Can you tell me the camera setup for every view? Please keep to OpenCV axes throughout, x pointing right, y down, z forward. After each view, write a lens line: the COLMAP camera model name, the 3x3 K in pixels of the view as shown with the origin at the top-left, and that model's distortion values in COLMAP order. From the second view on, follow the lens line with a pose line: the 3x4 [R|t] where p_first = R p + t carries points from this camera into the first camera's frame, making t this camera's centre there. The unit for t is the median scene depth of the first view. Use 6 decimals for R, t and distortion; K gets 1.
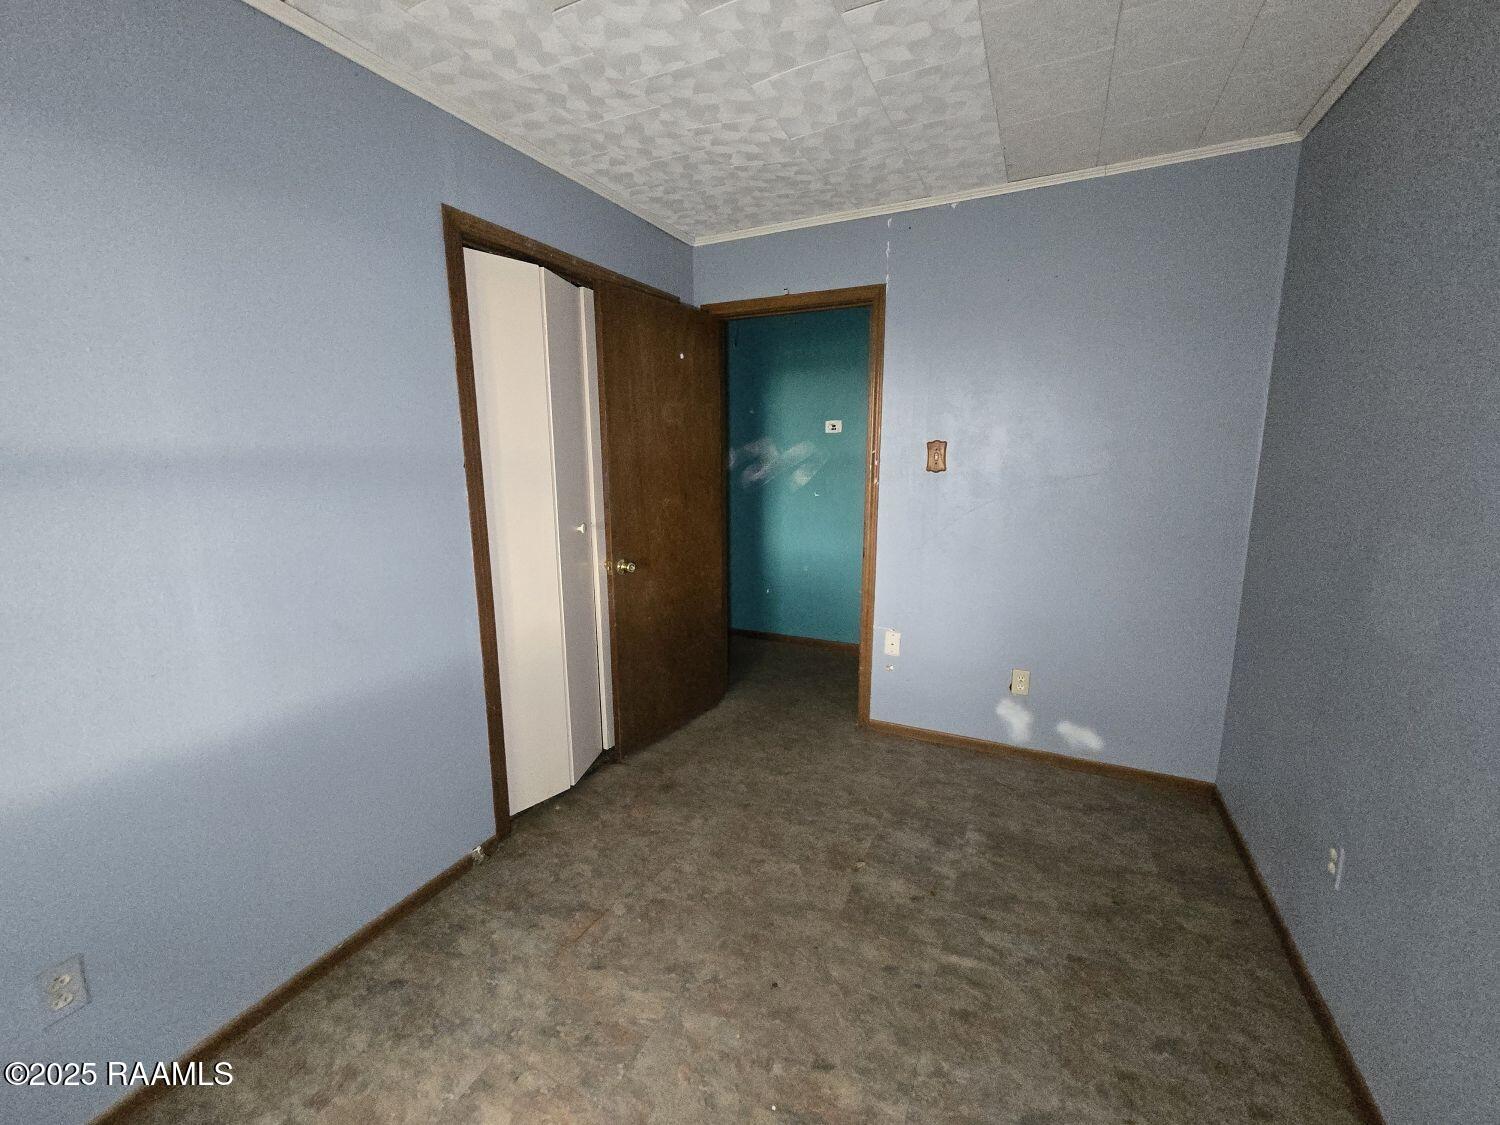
lens RADIAL K [[612.0, 0, 750.0], [0, 612.0, 562.5], [0, 0, 1]] dist [-0.000499, -0.000046]
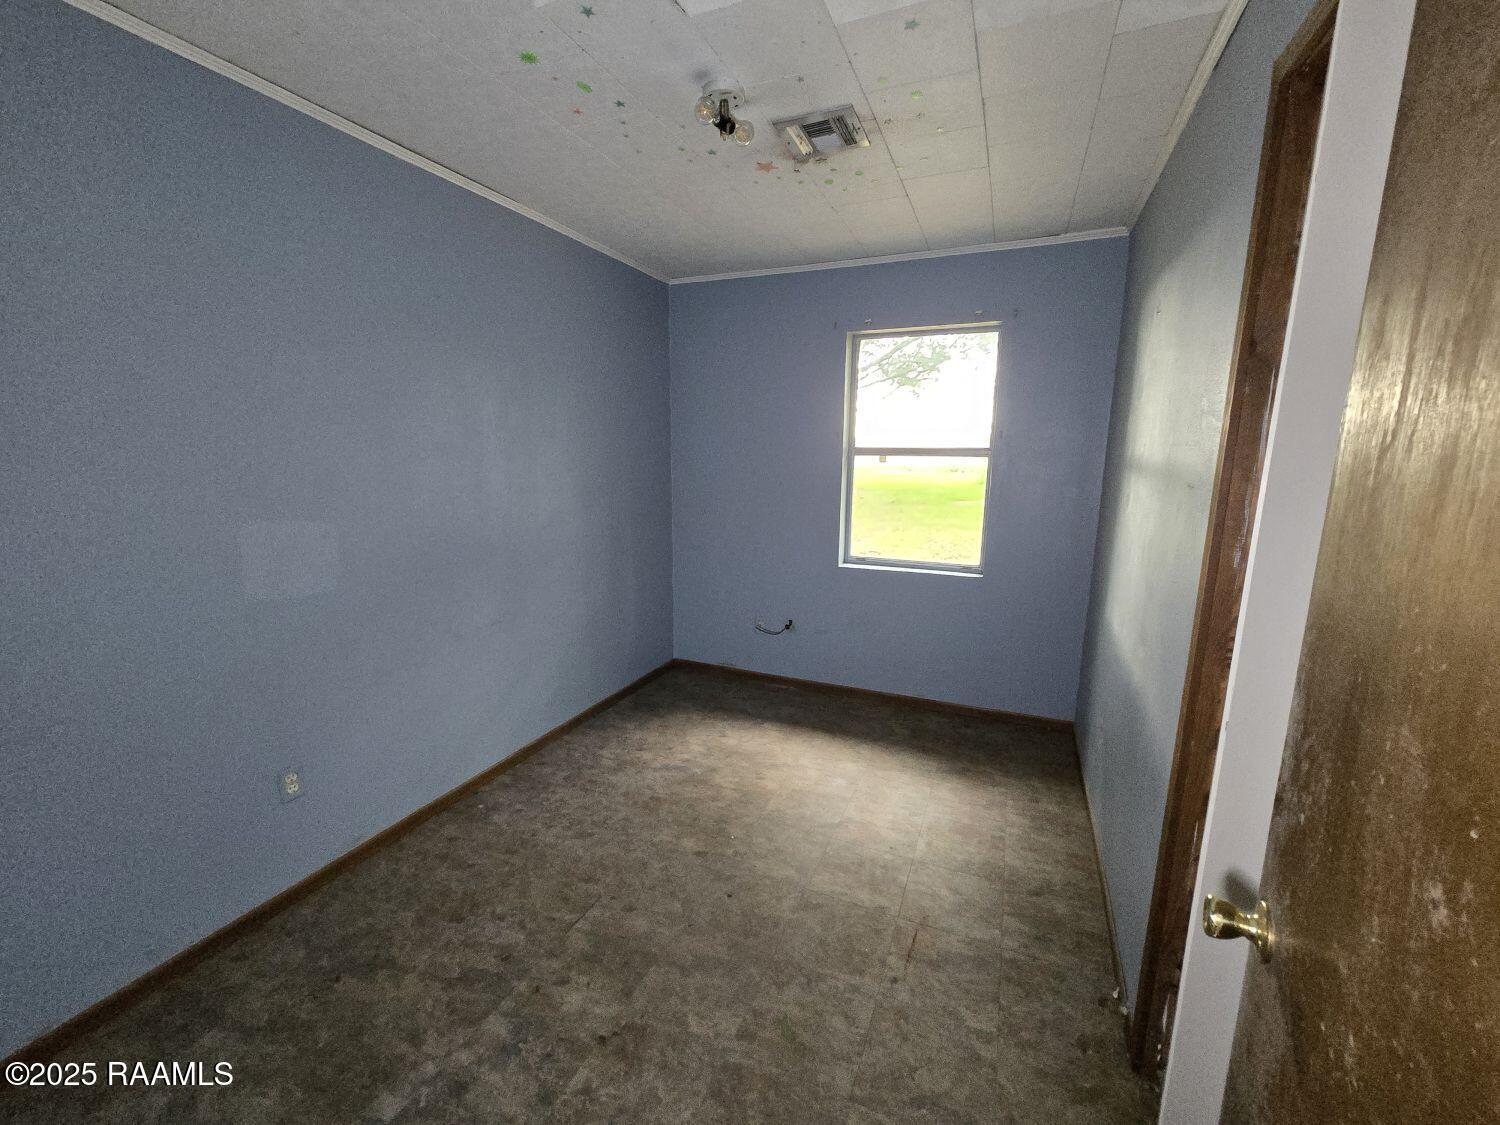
lens RADIAL K [[612.0, 0, 750.0], [0, 612.0, 562.5], [0, 0, 1]] dist [-0.000499, -0.000046]
pose [[-0.999413, 0.006922, -0.033550, 0.031076], [-0.005908, 0.929875, 0.367829, -0.331375], [0.033744, 0.367812, -0.929288, 1.635635]]
